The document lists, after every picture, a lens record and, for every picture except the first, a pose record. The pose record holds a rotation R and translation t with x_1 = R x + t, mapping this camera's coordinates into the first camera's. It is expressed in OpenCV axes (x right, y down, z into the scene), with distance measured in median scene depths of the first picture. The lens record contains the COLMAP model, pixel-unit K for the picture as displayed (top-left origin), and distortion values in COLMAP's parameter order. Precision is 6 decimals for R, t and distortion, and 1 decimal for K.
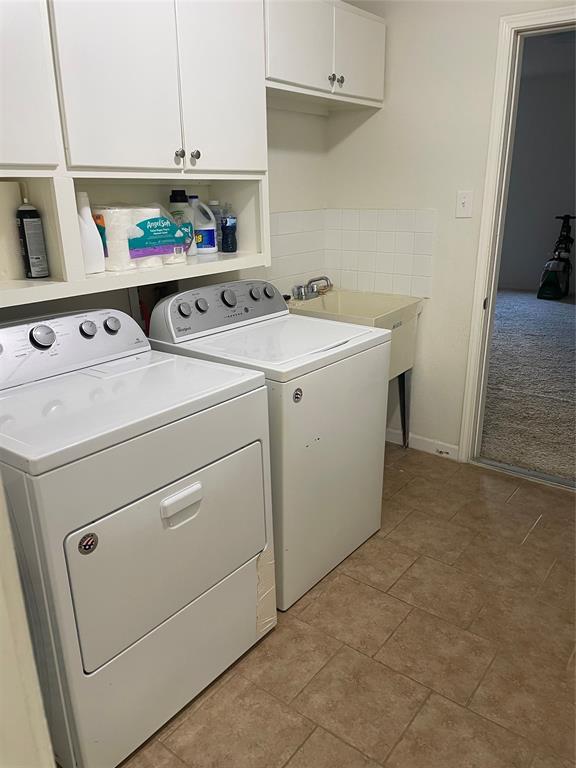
lens RADIAL K [[581.4, 0, 288.0], [0, 581.4, 385.0], [0, 0, 1]] dist [0.075832, -0.062469]
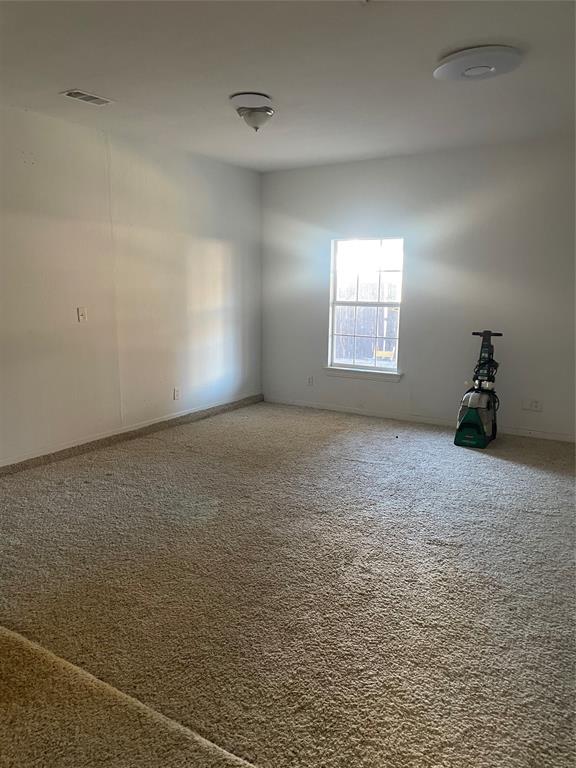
lens RADIAL K [[581.4, 0, 285.1], [0, 581.4, 383.3], [0, 0, 1]] dist [0.075832, -0.062469]
pose [[0.995743, 0.013460, 0.091190, 0.158733], [0.001309, 0.987116, -0.159999, -0.108202], [-0.092168, 0.159437, 0.982896, 0.322905]]
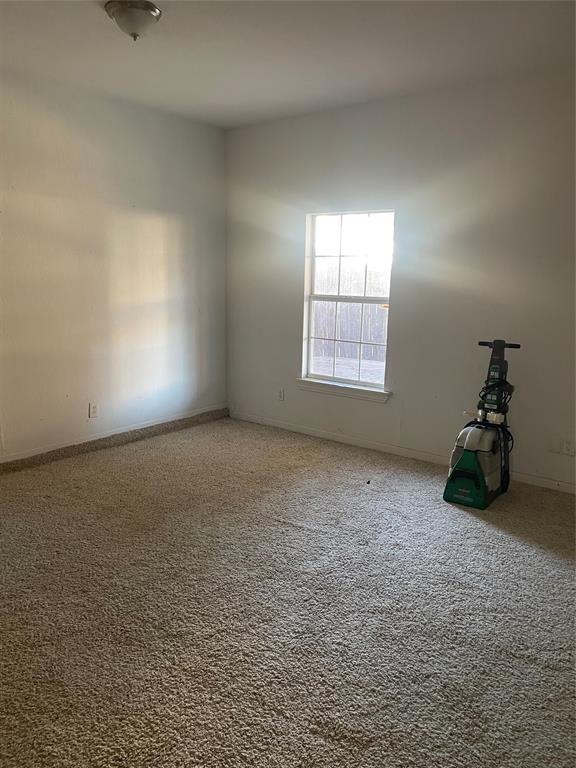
lens RADIAL K [[581.4, 0, 289.0], [0, 581.4, 384.8], [0, 0, 1]] dist [0.075832, -0.062469]
pose [[0.999085, 0.042289, -0.006410, 0.292131], [-0.042769, 0.989333, -0.139255, -0.169109], [0.000452, 0.139401, 0.990236, 0.495779]]
